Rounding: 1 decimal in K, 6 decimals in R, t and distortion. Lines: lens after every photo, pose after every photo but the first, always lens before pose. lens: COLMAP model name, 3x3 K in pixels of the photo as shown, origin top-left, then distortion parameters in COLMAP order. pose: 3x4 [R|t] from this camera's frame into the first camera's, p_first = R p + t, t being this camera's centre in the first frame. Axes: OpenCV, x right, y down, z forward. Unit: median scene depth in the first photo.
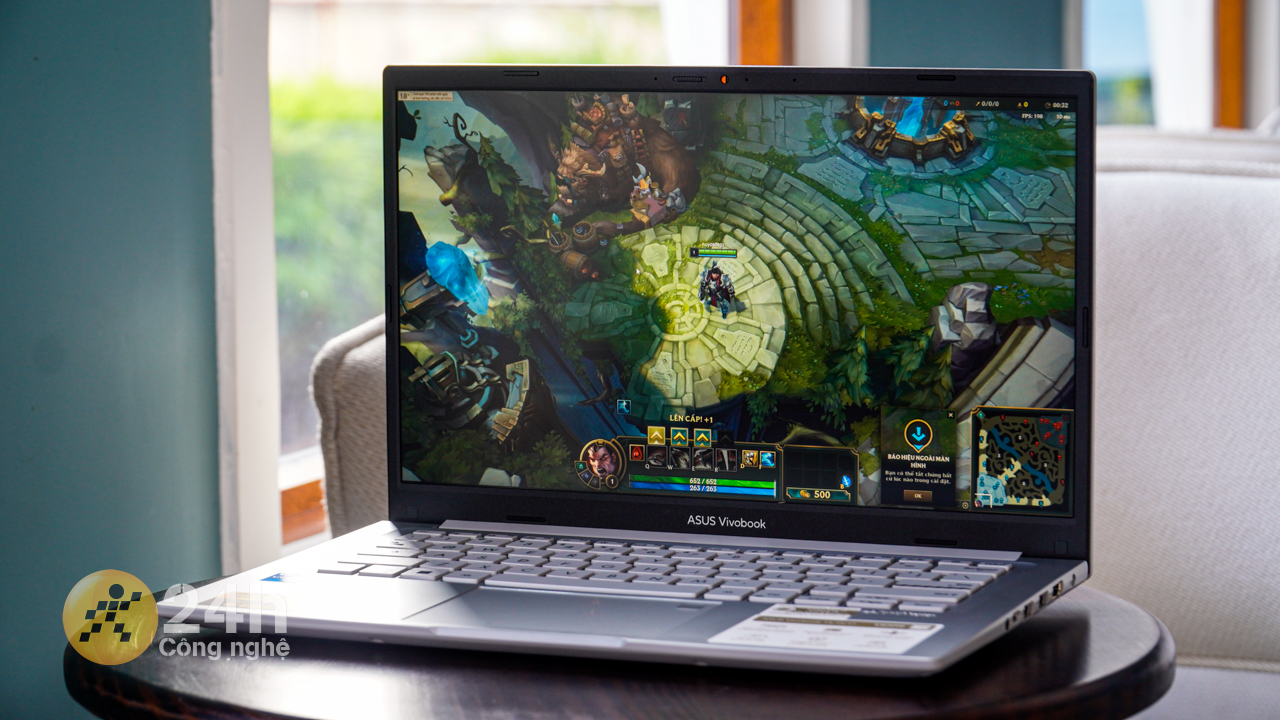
lens RADIAL K [[3627.9, 0, 645.6], [0, 3627.9, 363.4], [0, 0, 1]] dist [-0.420949, 0.000000]
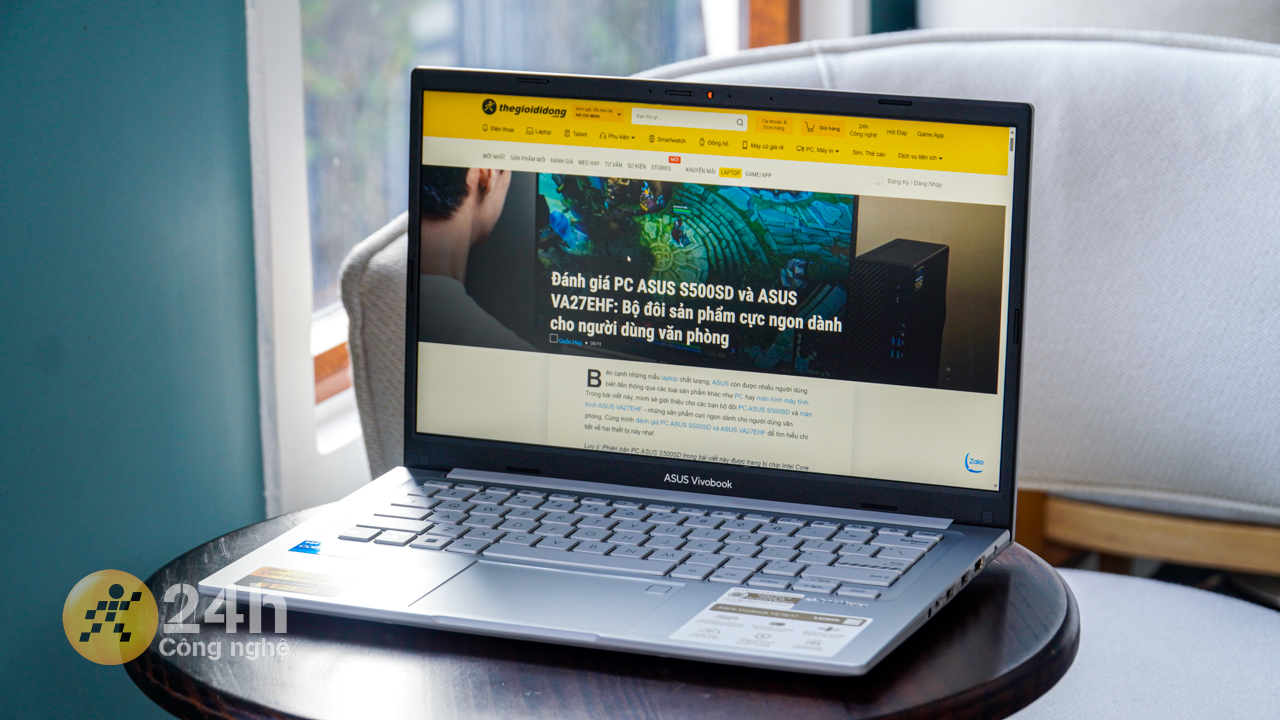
lens RADIAL K [[3627.9, 0, 631.7], [0, 3627.9, 357.6], [0, 0, 1]] dist [-0.420949, 0.000000]
pose [[0.999761, 0.001210, -0.021820, 0.021865], [0.001692, 0.991181, 0.132505, -0.120230], [0.021788, -0.132510, 0.990942, -0.104836]]
